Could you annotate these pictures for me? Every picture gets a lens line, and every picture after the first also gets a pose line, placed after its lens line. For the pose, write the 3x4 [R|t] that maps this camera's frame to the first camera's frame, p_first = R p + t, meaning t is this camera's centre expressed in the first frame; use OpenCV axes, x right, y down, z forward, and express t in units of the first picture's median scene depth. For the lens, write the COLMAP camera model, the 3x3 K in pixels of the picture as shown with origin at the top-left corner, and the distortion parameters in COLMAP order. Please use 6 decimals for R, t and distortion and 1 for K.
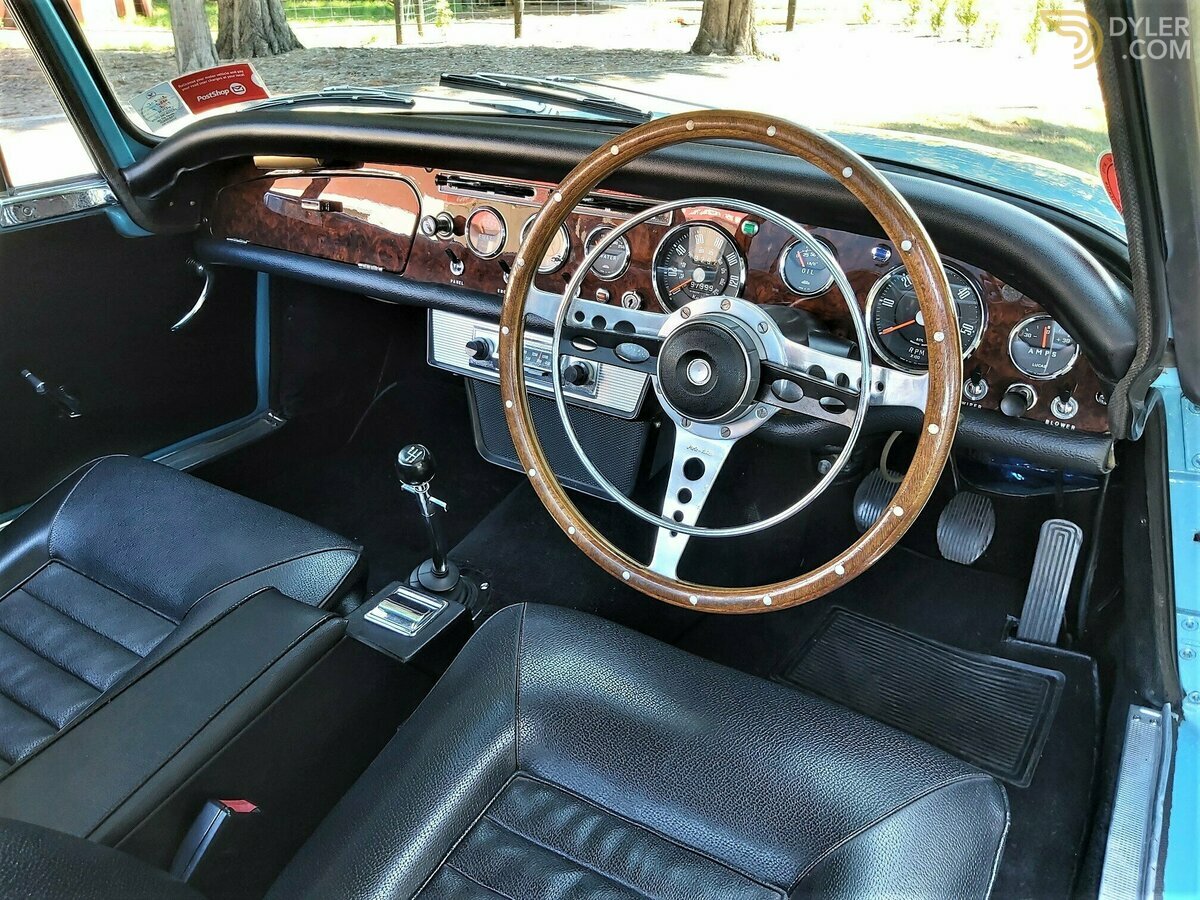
lens RADIAL K [[933.6, 0, 600.0], [0, 933.6, 450.0], [0, 0, 1]] dist [-0.004042, -0.002099]
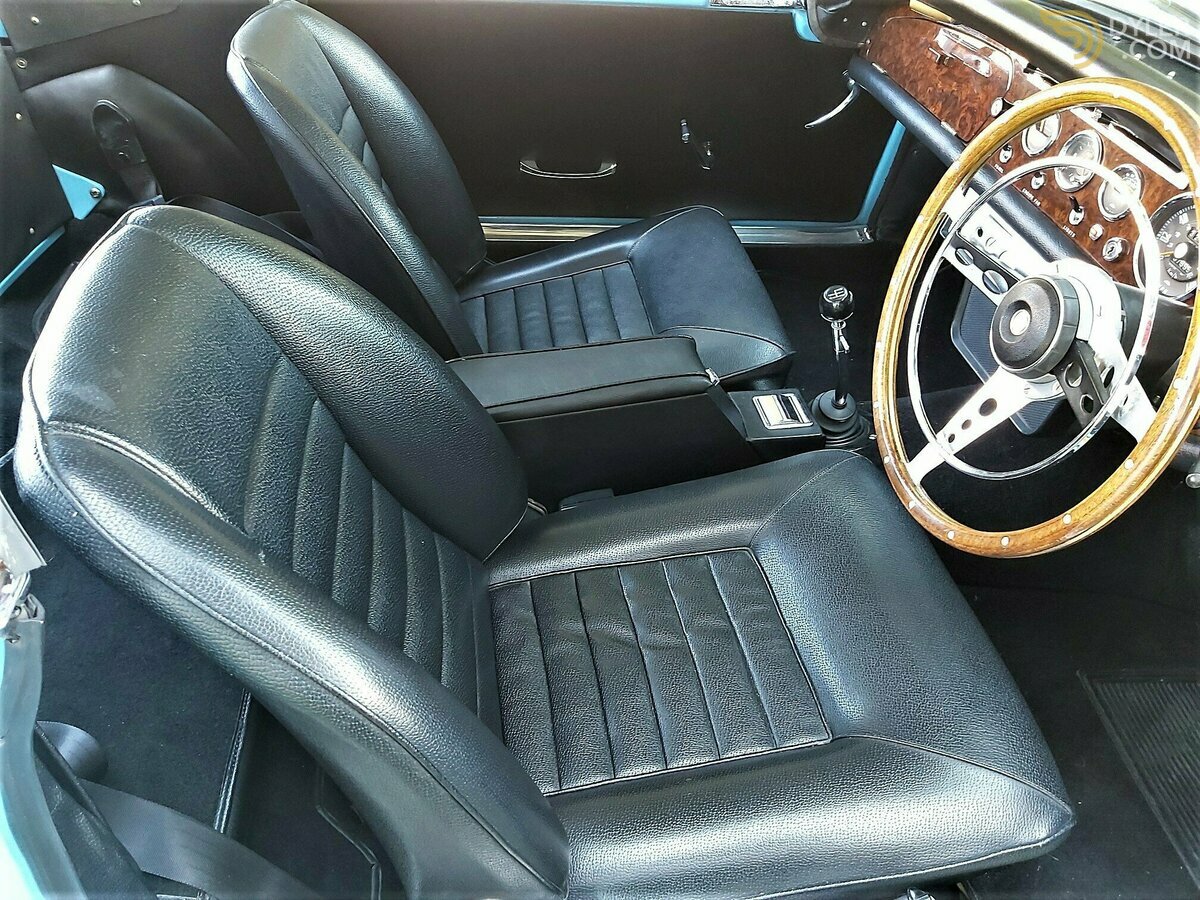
lens RADIAL K [[933.6, 0, 600.0], [0, 933.6, 450.0], [0, 0, 1]] dist [-0.004042, -0.002099]
pose [[0.636640, 0.513846, -0.575024, 0.364979], [-0.396269, 0.857666, 0.327688, -0.088141], [0.661560, 0.019245, 0.749646, -0.060628]]
